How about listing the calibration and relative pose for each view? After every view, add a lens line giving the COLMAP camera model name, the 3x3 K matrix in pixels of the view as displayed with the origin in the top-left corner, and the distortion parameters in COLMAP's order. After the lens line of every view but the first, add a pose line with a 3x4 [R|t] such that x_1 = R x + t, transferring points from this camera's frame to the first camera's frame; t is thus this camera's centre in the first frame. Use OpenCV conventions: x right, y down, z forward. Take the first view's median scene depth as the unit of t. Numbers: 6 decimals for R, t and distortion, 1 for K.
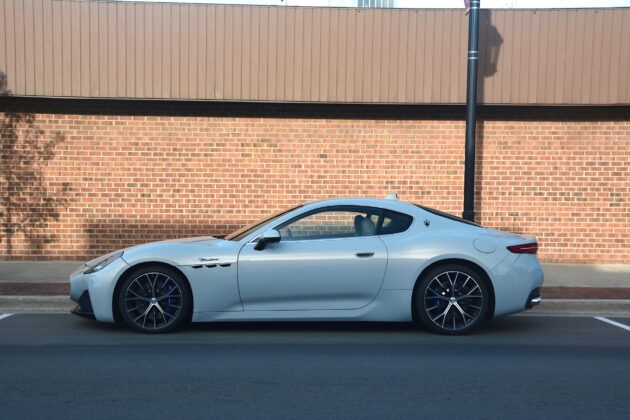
lens RADIAL K [[905.0, 0, 315.0], [0, 905.0, 210.0], [0, 0, 1]] dist [0.170452, 0.110829]
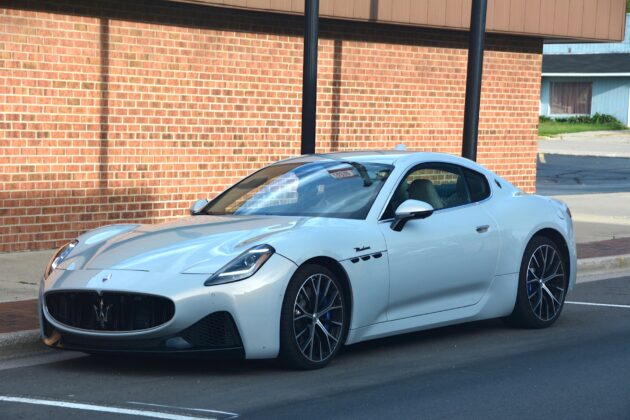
lens RADIAL K [[1664.7, 0, 315.0], [0, 1664.7, 210.0], [0, 0, 1]] dist [0.670689, 0.424755]
pose [[0.617125, -0.041996, 0.785743, -0.658919], [0.012755, 0.998977, 0.043375, -0.015894], [-0.786762, -0.016745, 0.617030, 0.168609]]
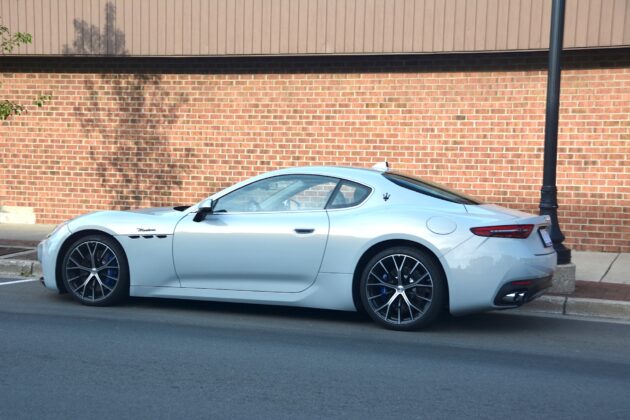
lens RADIAL K [[1088.9, 0, 315.0], [0, 1088.9, 210.0], [0, 0, 1]] dist [0.291983, 0.274524]
pose [[0.915568, 0.029515, -0.401079, 0.293707], [-0.020648, 0.999438, 0.026412, 0.001050], [0.401633, -0.015900, 0.915663, 0.029880]]
